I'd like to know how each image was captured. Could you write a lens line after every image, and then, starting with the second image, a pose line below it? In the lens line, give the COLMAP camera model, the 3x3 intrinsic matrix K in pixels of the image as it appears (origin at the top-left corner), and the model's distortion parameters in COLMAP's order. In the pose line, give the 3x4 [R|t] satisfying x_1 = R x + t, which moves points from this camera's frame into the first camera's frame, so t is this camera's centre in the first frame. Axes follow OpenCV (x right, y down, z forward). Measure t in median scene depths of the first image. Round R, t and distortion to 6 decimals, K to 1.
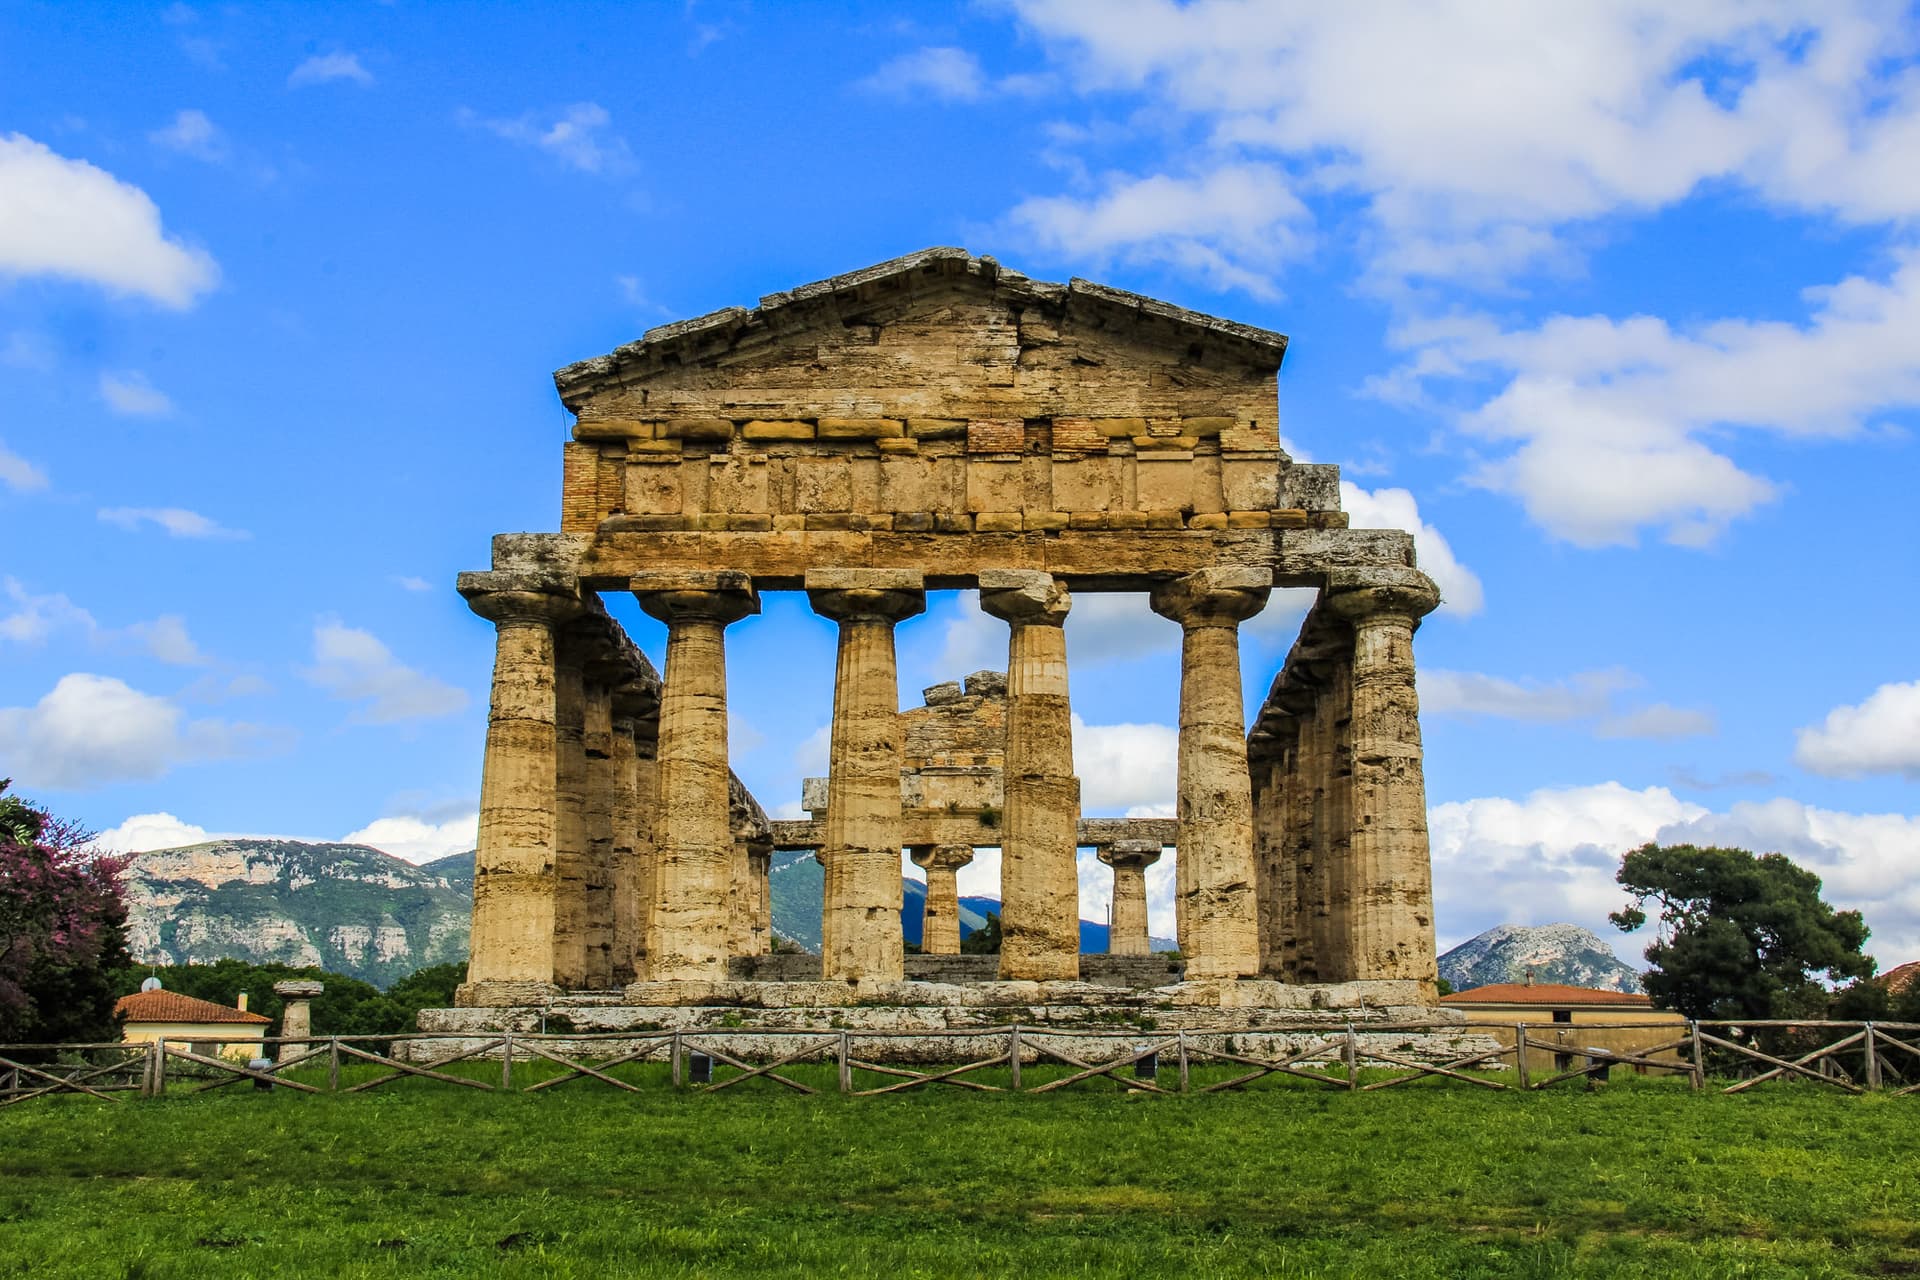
lens RADIAL K [[2437.5, 0, 960.0], [0, 2437.5, 640.0], [0, 0, 1]] dist [-0.017466, 0.279554]
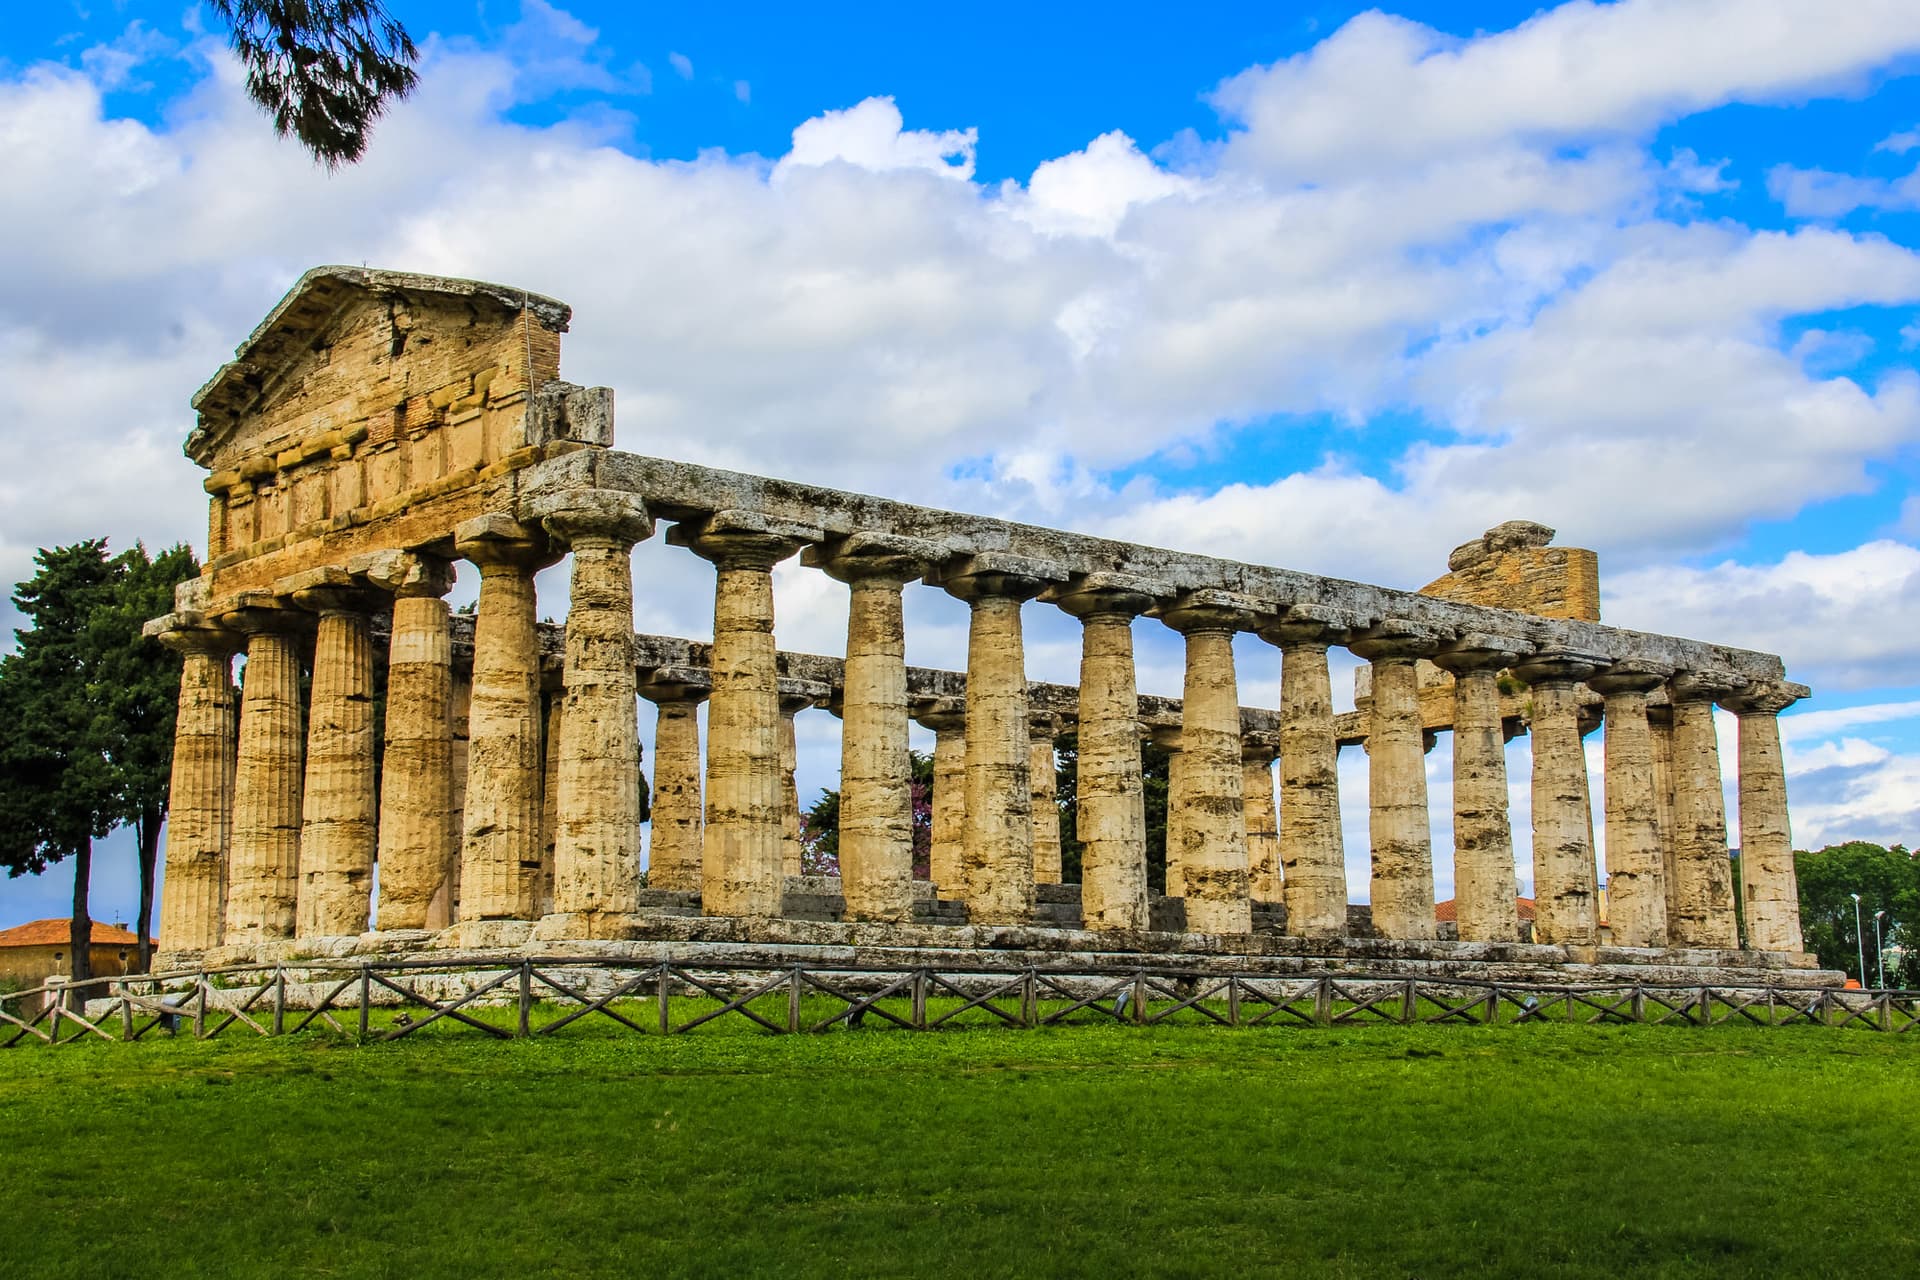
lens RADIAL K [[2537.0, 0, 960.0], [0, 2537.0, 640.0], [0, 0, 1]] dist [-0.021383, 0.444837]
pose [[0.685048, -0.128830, -0.717016, 0.984830], [0.166264, 0.985912, -0.018293, 0.071967], [0.709271, -0.106682, 0.696817, 0.389924]]
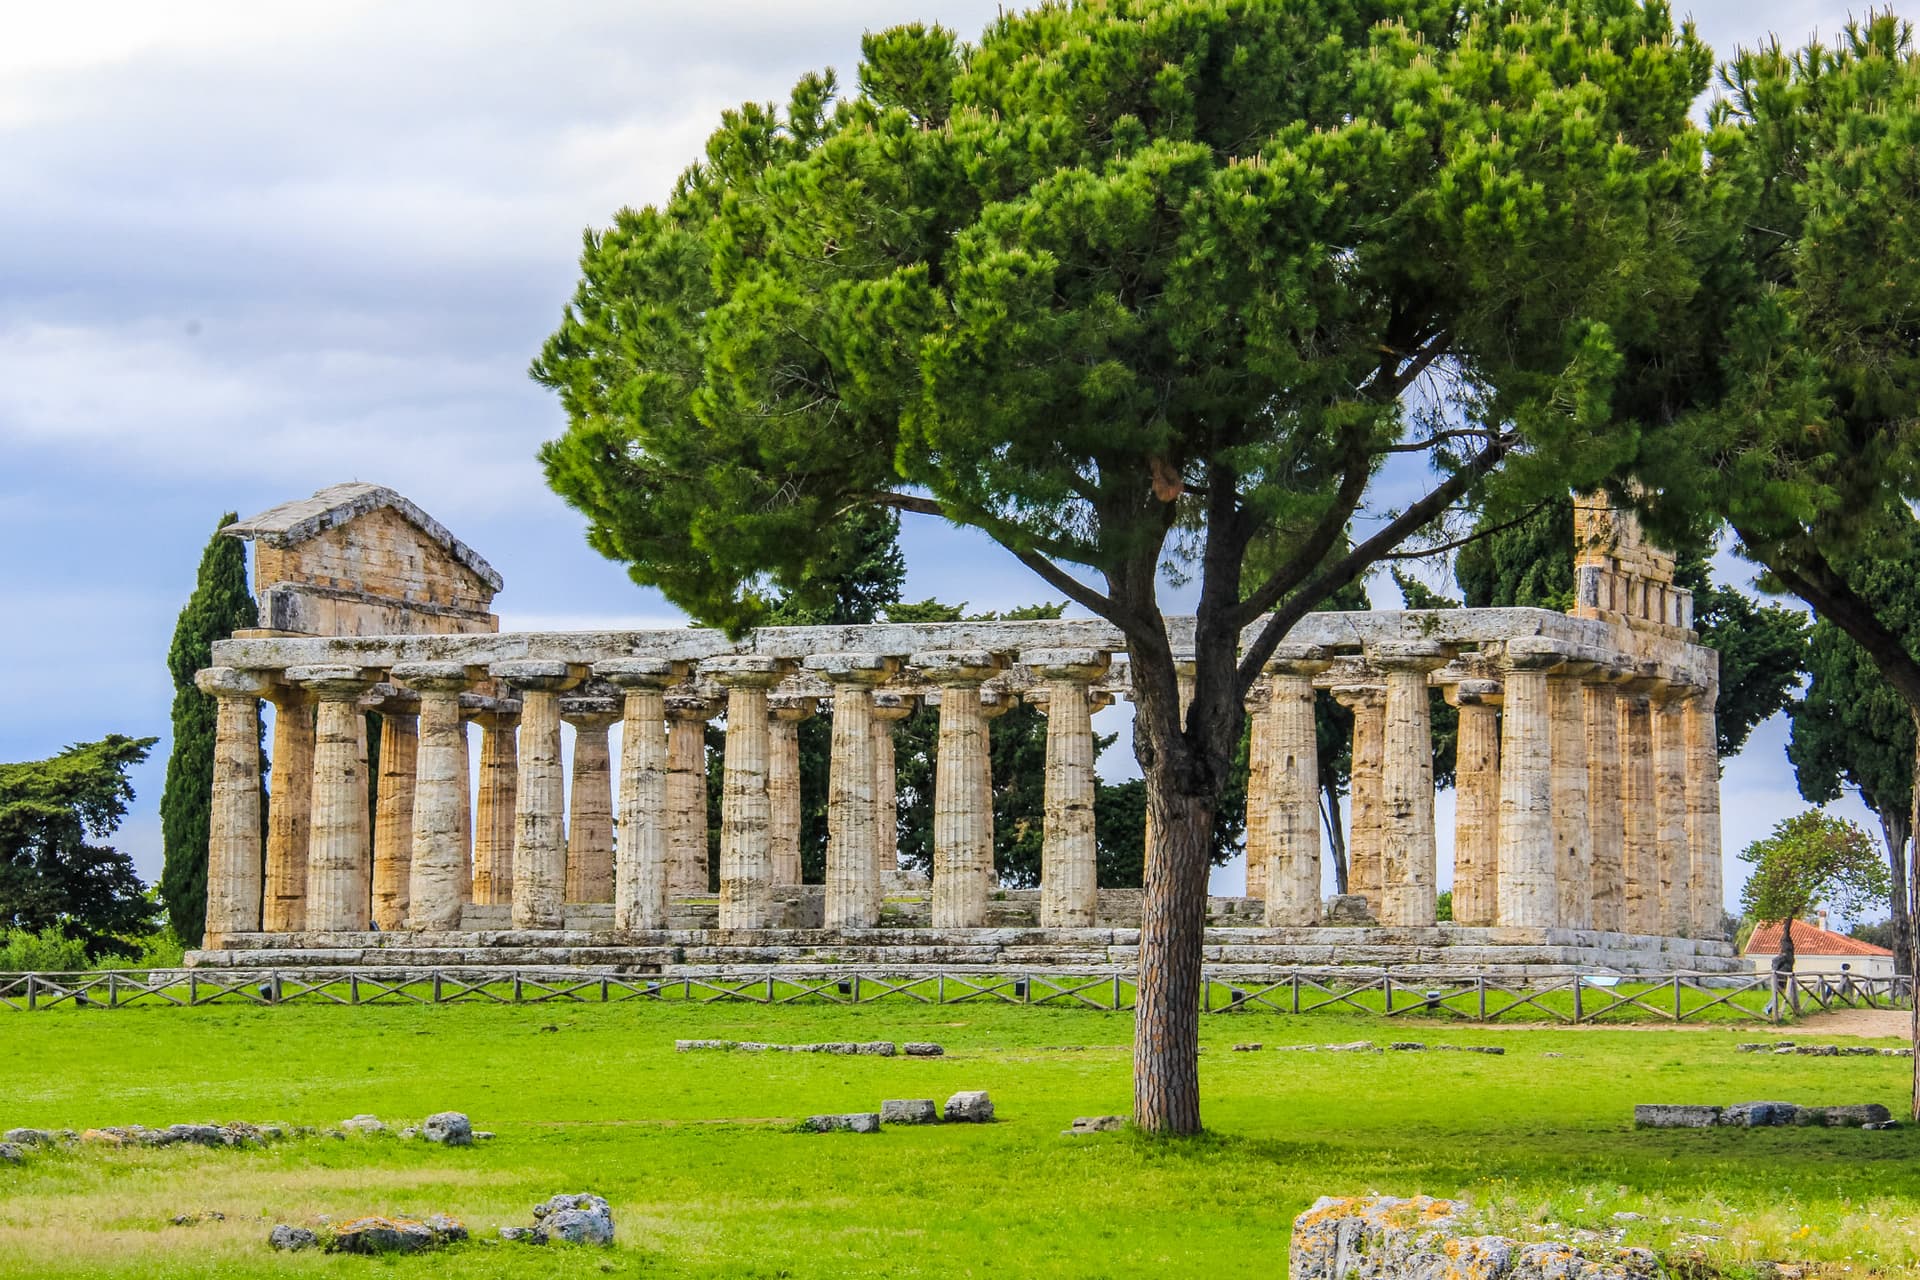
lens RADIAL K [[5222.4, 0, 958.2], [0, 5222.4, 667.1], [0, 0, 1]] dist [0.491963, -0.247920]
pose [[-0.349399, -0.065541, -0.934679, 3.817625], [0.191965, 0.971383, -0.139874, 0.674512], [0.917099, -0.228297, -0.326819, 3.205428]]
